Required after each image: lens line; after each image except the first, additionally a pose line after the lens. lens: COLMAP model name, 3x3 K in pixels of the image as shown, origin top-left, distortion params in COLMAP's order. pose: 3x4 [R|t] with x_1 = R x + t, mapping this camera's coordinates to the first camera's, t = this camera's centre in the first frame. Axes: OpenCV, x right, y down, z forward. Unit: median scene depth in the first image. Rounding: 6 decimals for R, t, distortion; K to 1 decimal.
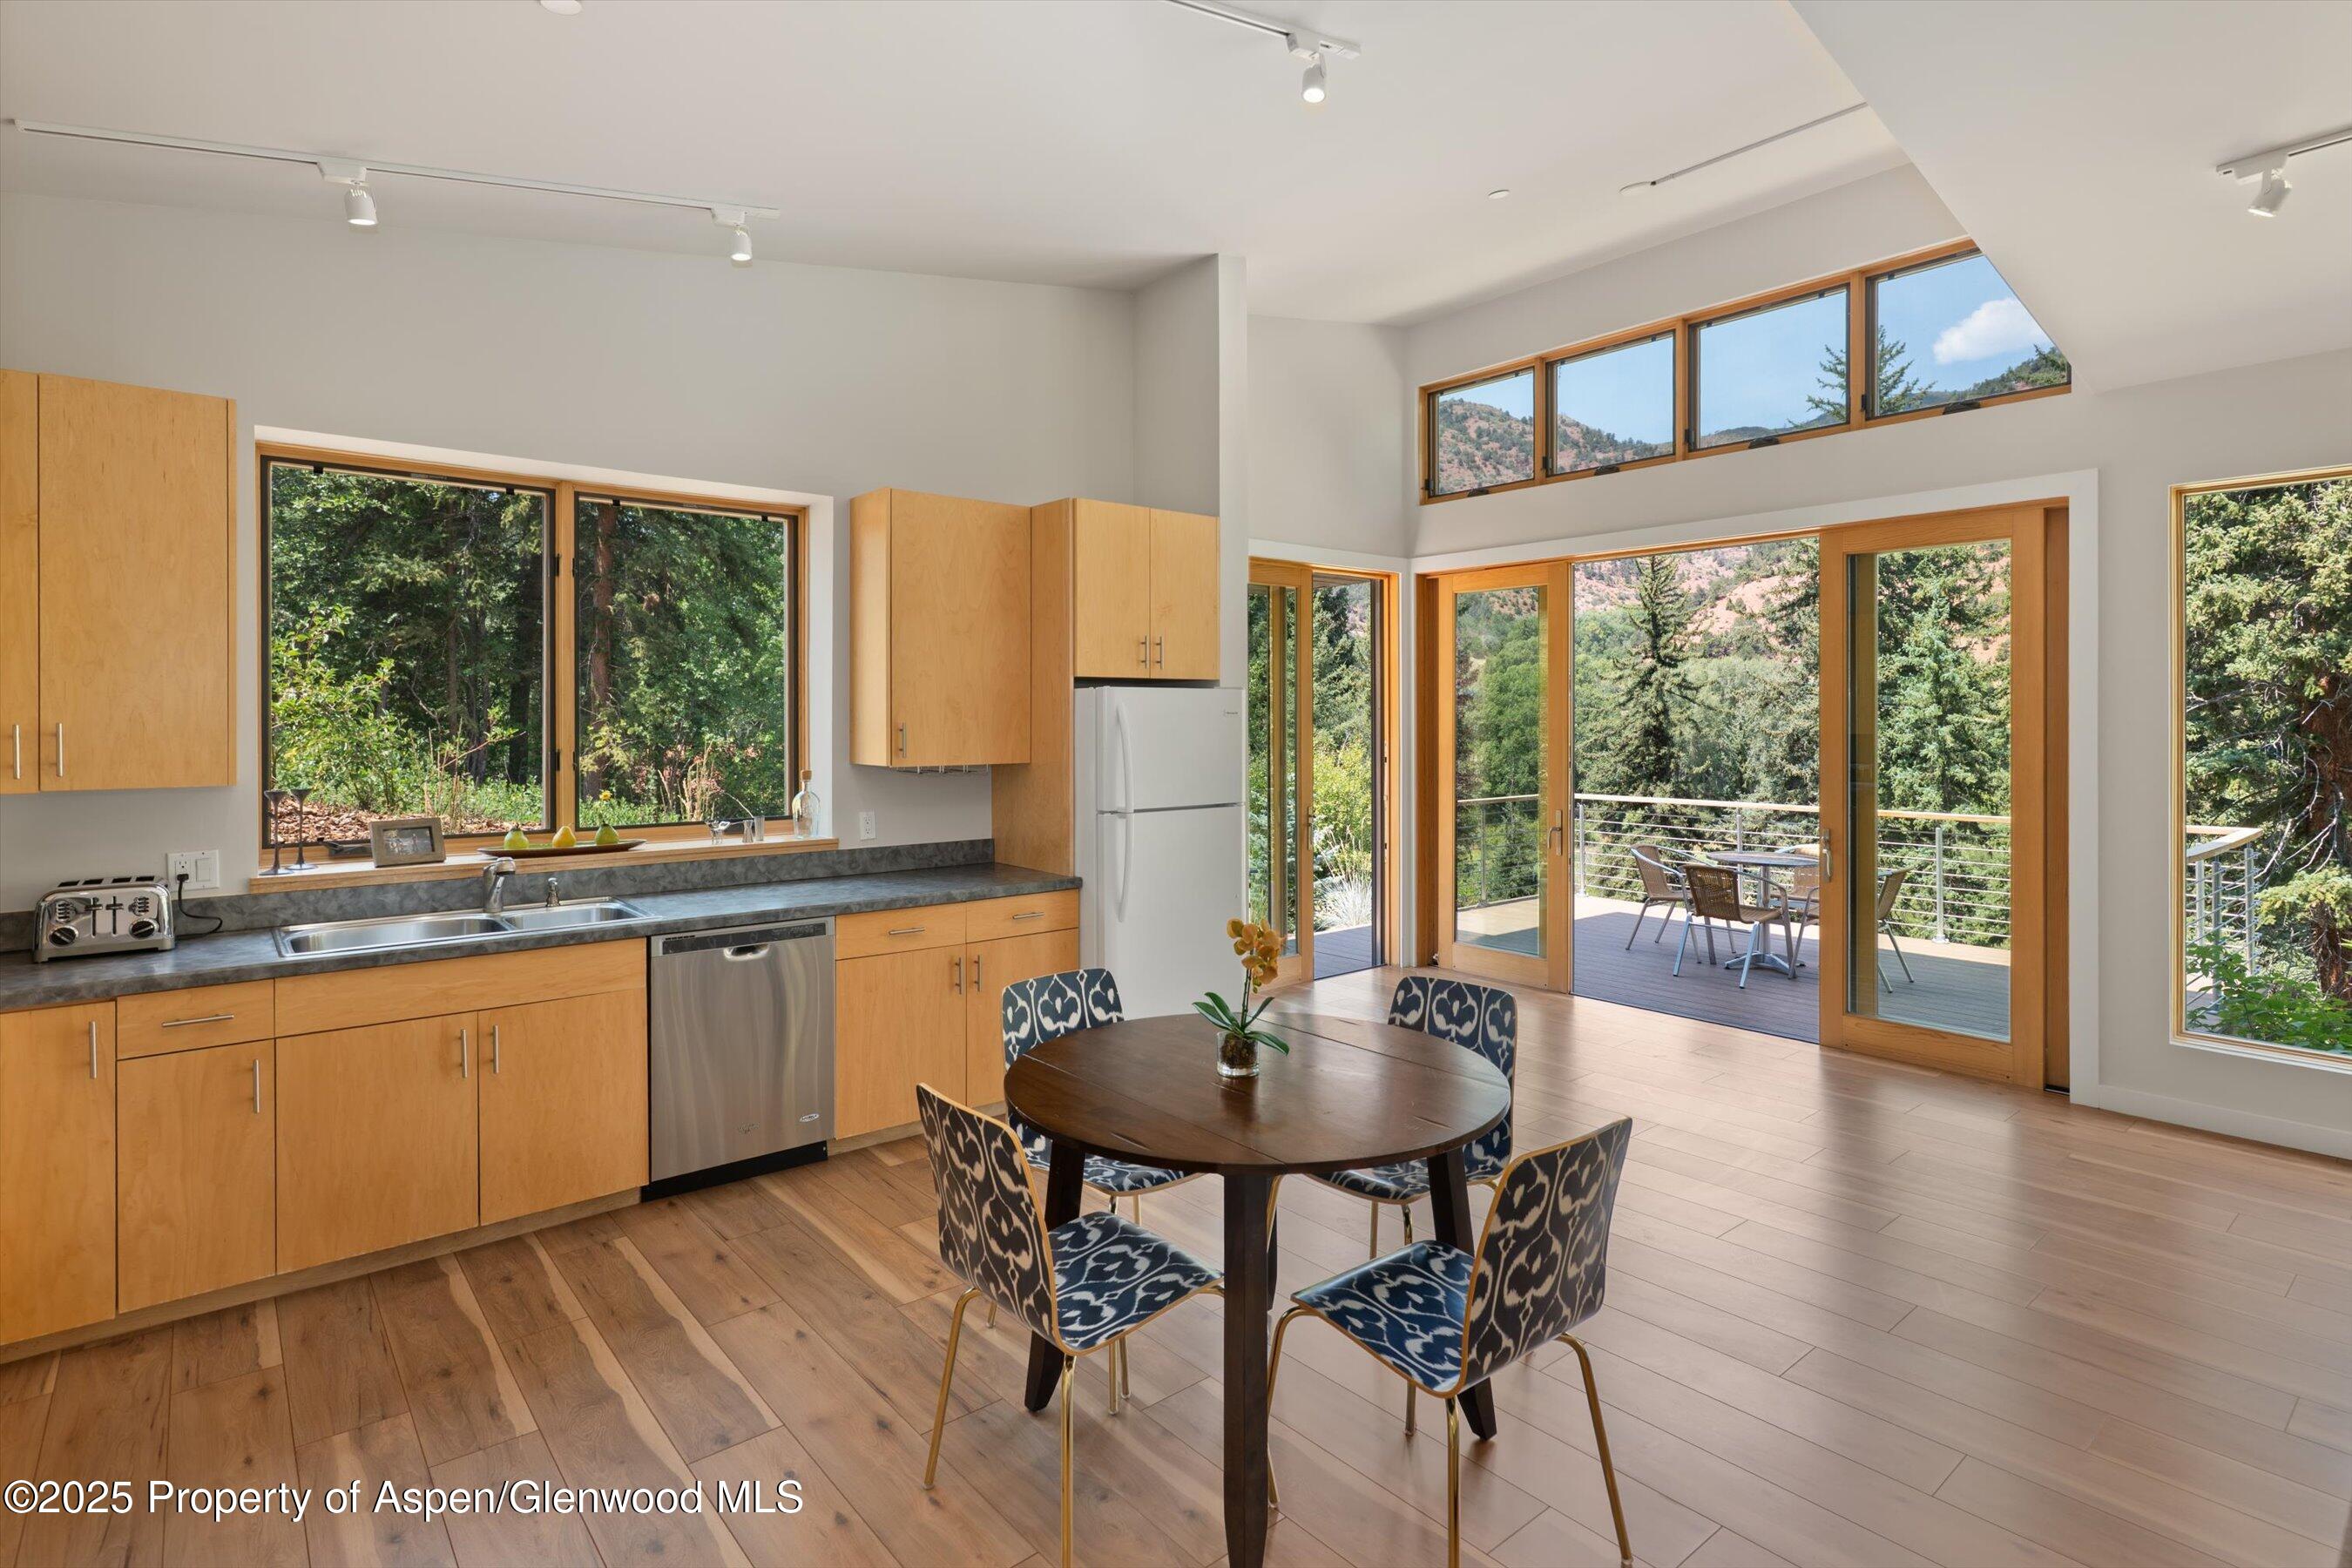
lens RADIAL K [[1174.4, 0, 1173.1], [0, 1174.4, 712.7], [0, 0, 1]] dist [-0.005223, 0.006102]
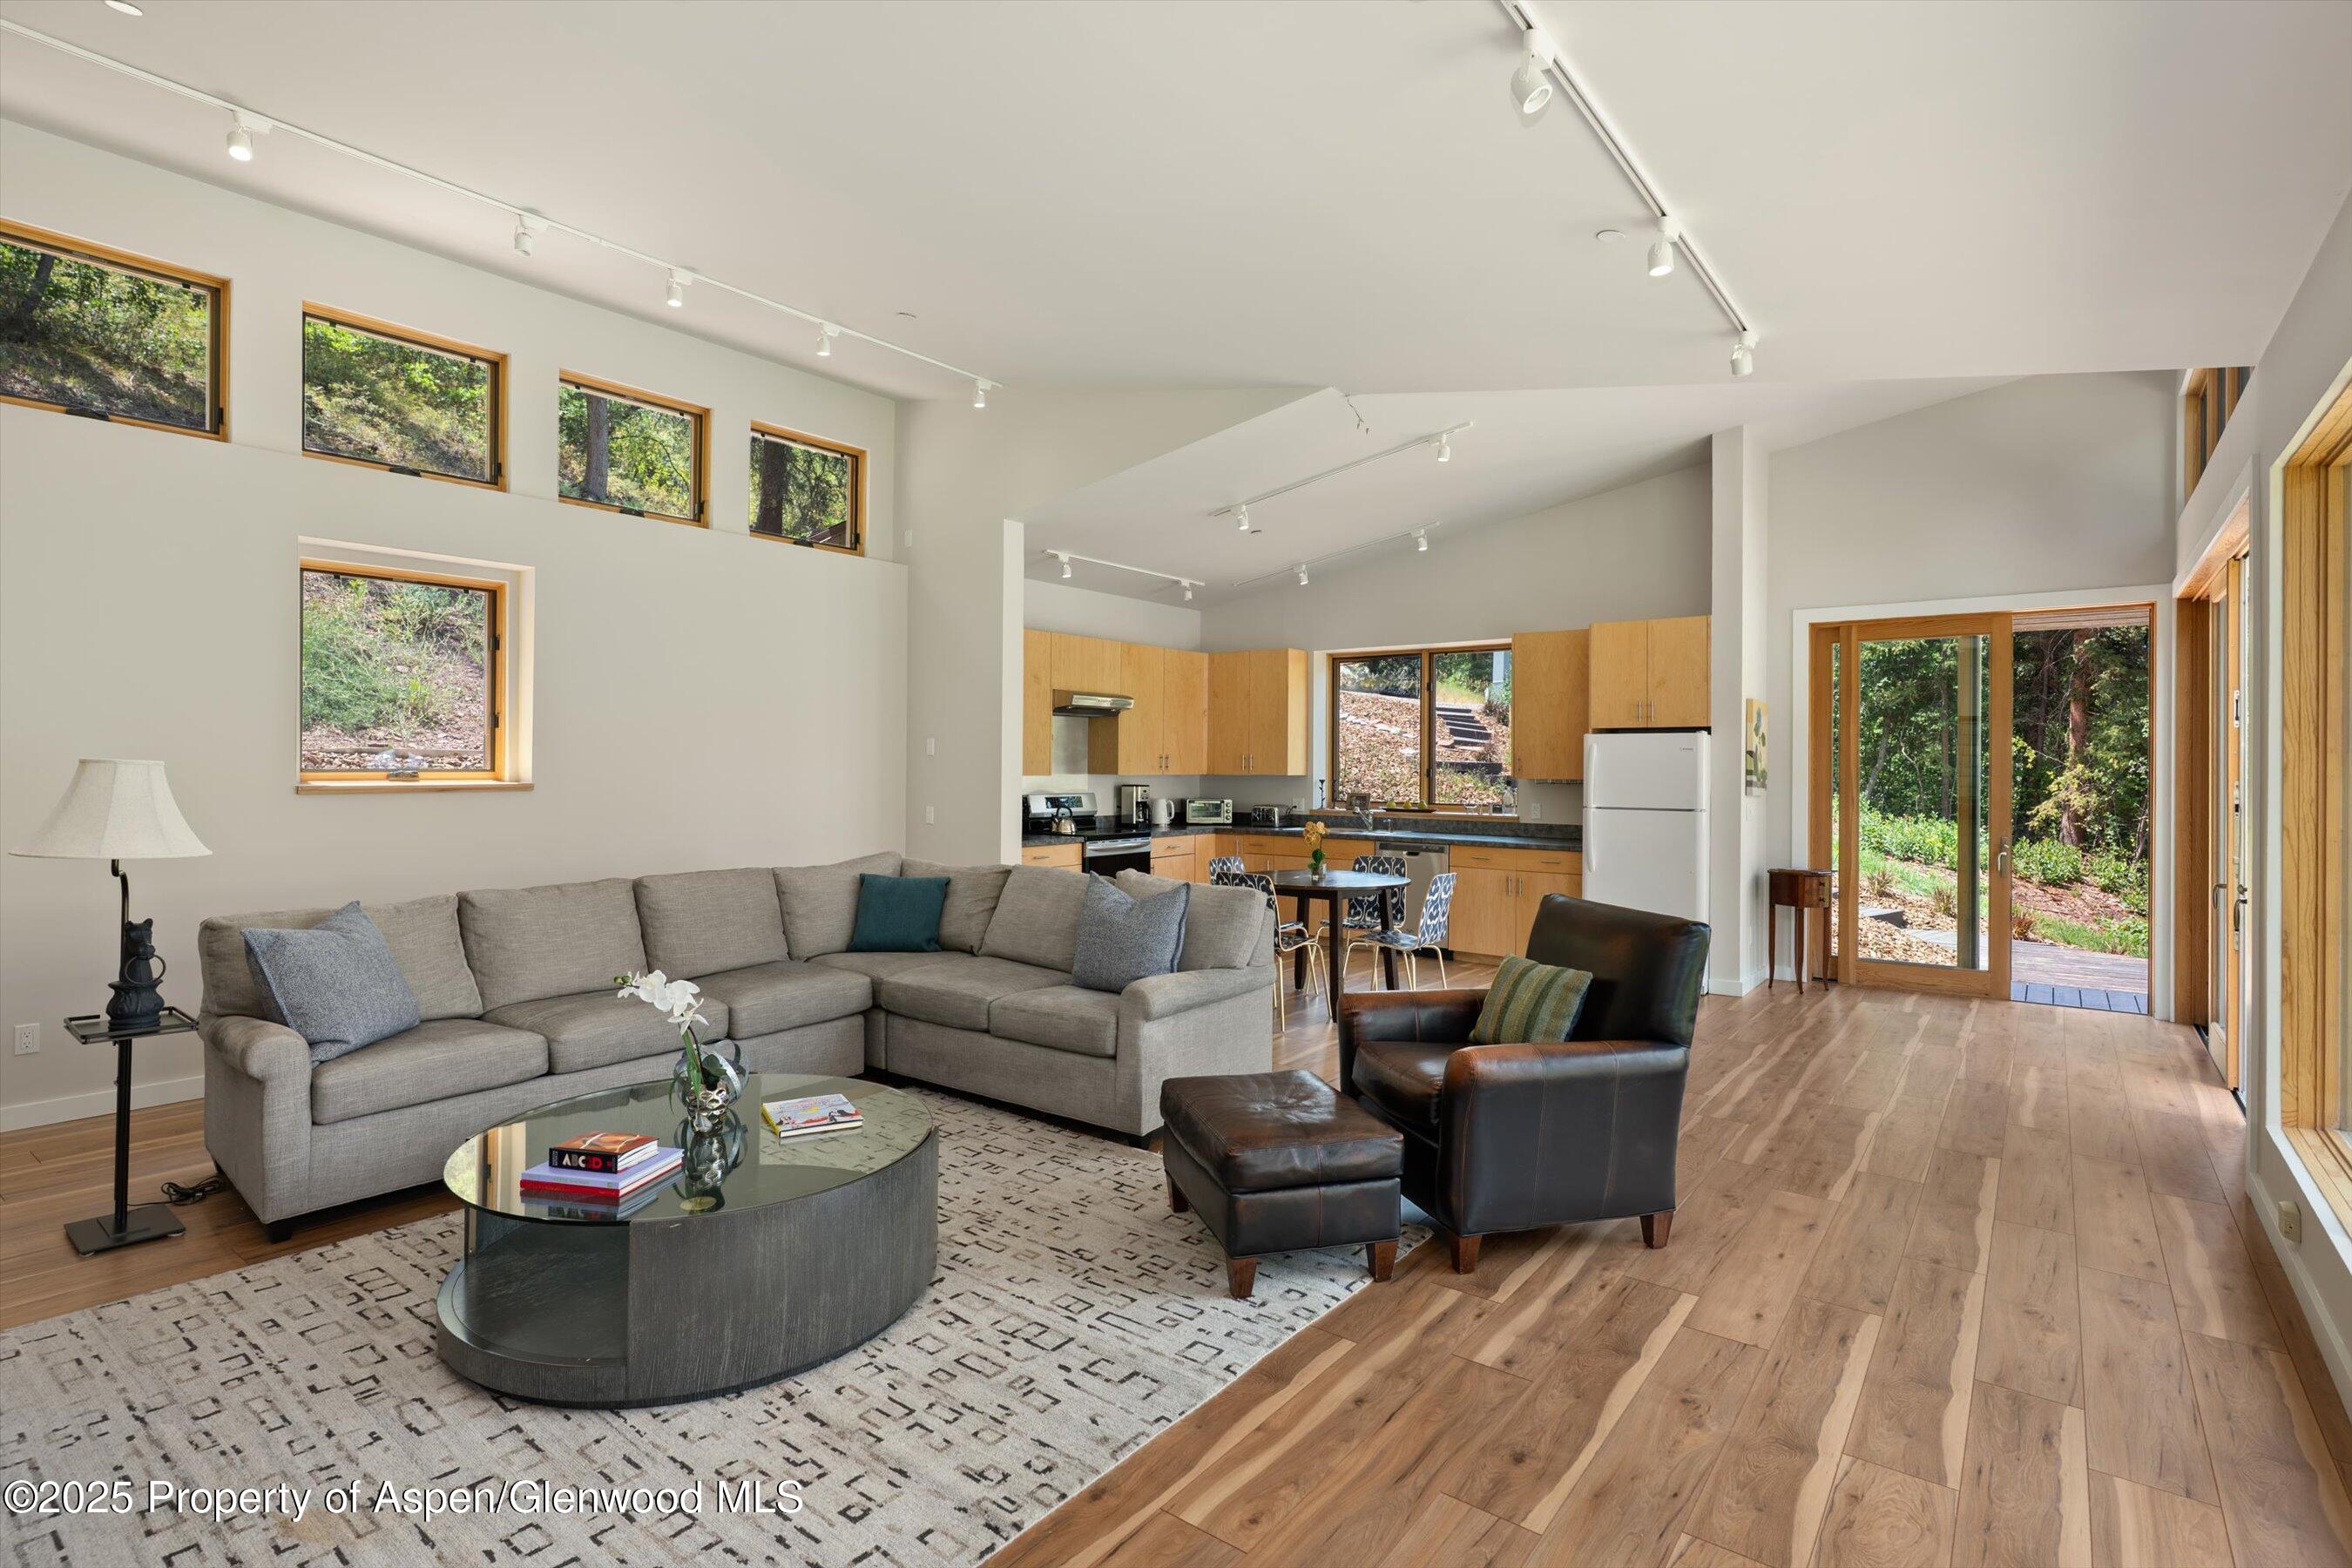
lens RADIAL K [[1140.5, 0, 1188.4], [0, 1140.5, 735.4], [0, 0, 1]] dist [-0.000374, 0.000917]
pose [[0.224797, -0.020226, -0.974196, 1.674090], [-0.002949, 0.999766, -0.021438, 0.019910], [0.974401, 0.007692, 0.224685, 0.068427]]
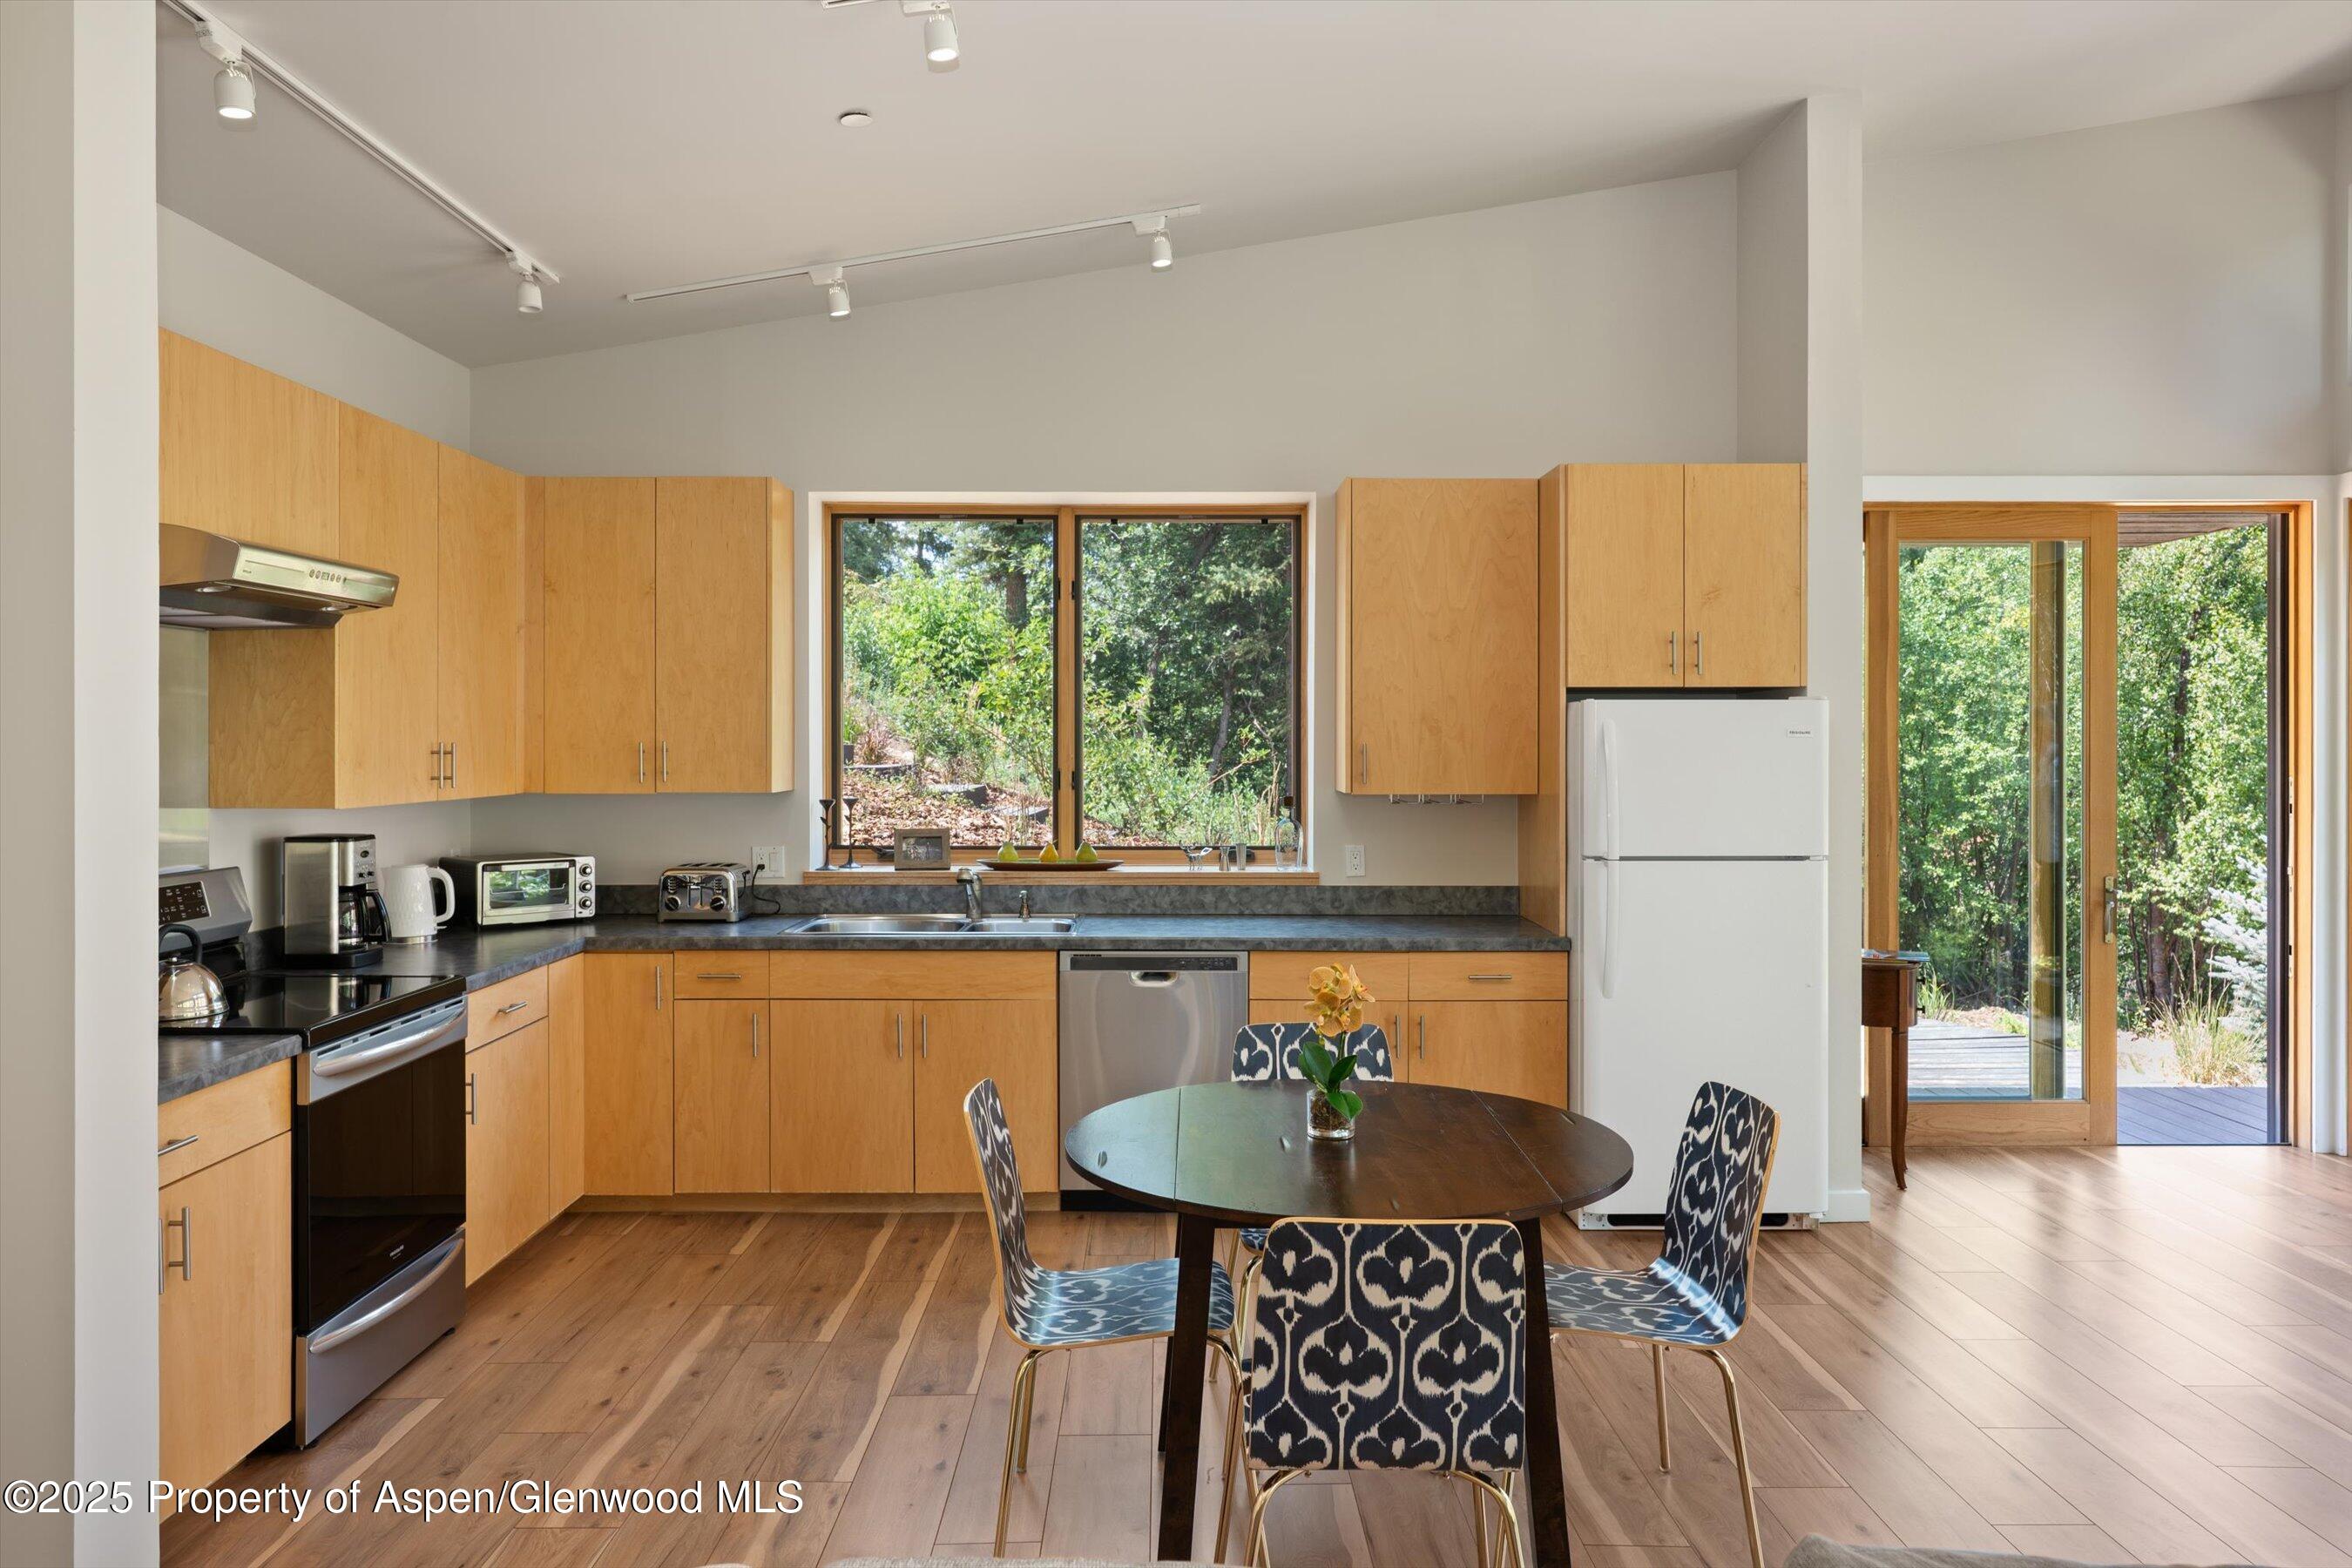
lens RADIAL K [[1578.0, 0, 1180.1], [0, 1578.0, 738.0], [0, 0, 1]] dist [-0.000020, -0.000231]
pose [[0.773076, 0.001180, -0.634312, 0.473374], [0.001015, 0.999995, 0.003097, 0.000232], [0.634313, -0.003037, 0.773071, 0.000133]]
